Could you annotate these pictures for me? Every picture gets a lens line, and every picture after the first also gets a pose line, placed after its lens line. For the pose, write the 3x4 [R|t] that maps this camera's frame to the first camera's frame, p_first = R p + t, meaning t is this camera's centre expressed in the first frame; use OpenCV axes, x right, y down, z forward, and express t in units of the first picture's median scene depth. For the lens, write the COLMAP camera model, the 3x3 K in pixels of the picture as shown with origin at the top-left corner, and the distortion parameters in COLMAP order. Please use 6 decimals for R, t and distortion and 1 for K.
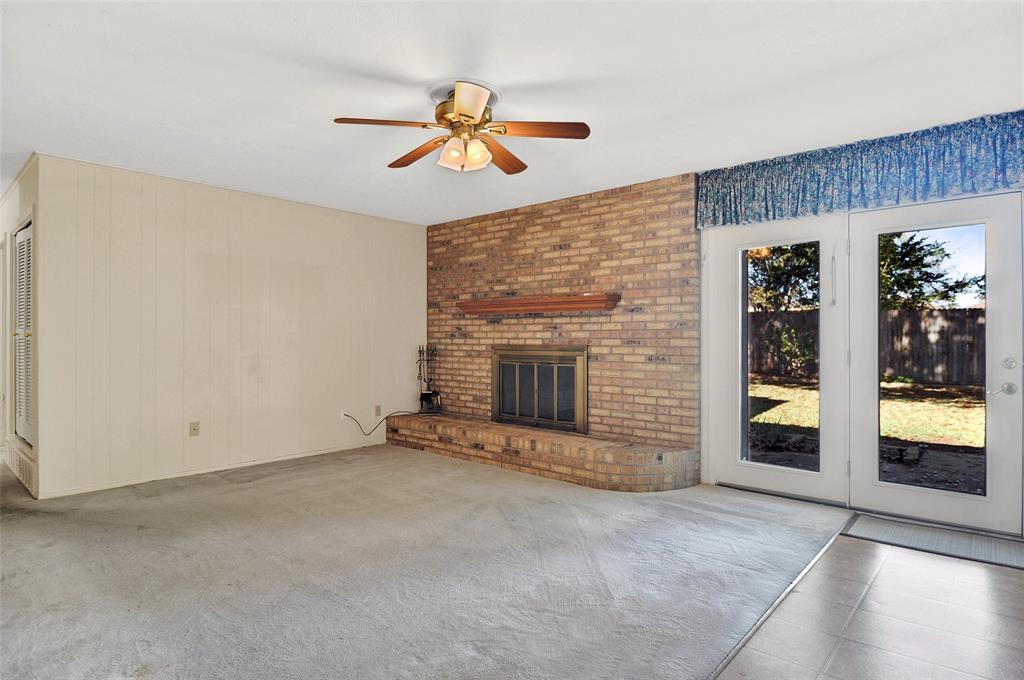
lens RADIAL K [[554.4, 0, 512.5], [0, 554.4, 336.7], [0, 0, 1]] dist [0.000923, 0.000821]
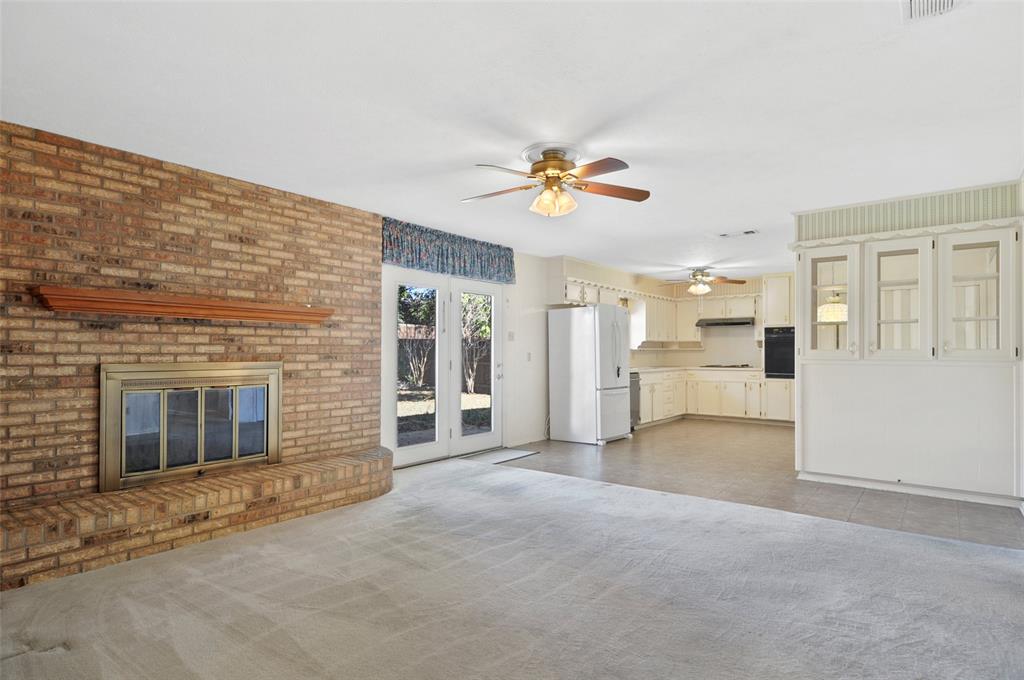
lens RADIAL K [[554.4, 0, 508.4], [0, 554.4, 344.6], [0, 0, 1]] dist [0.000923, 0.000821]
pose [[-0.059364, 0.012955, 0.998152, -0.770889], [-0.003652, 0.999906, -0.013195, -0.000955], [-0.998230, -0.004428, -0.059311, 0.694563]]
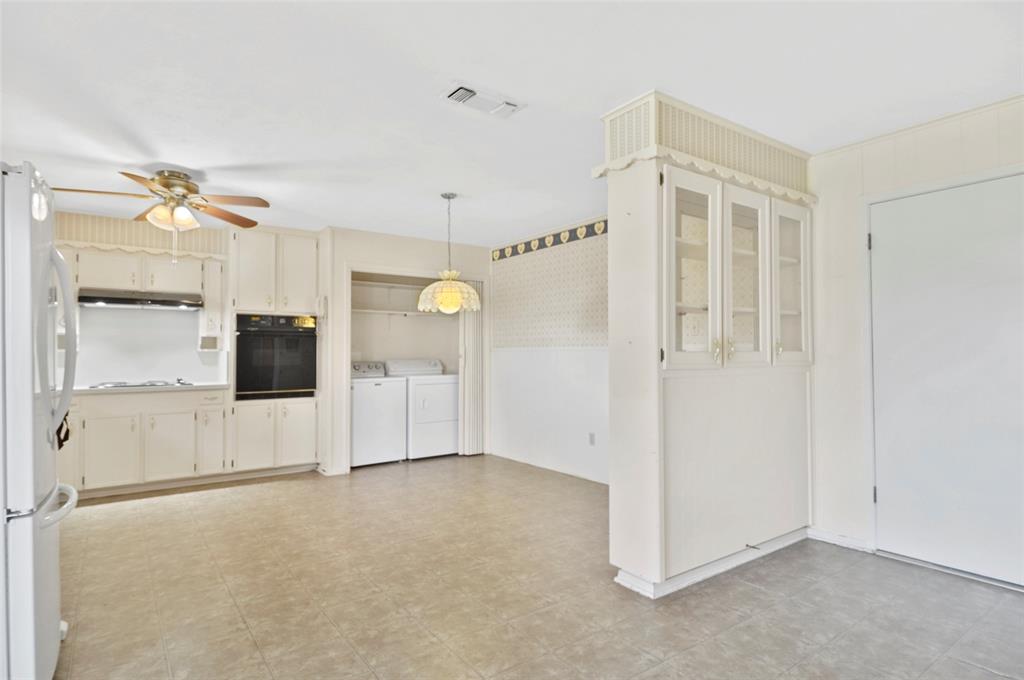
lens RADIAL K [[554.4, 0, 528.7], [0, 554.4, 352.3], [0, 0, 1]] dist [0.000923, 0.000821]
pose [[-0.976398, 0.001816, 0.215973, 0.201714], [0.000934, 0.999991, -0.004185, -0.004970], [-0.215978, -0.003884, -0.976390, 0.659482]]
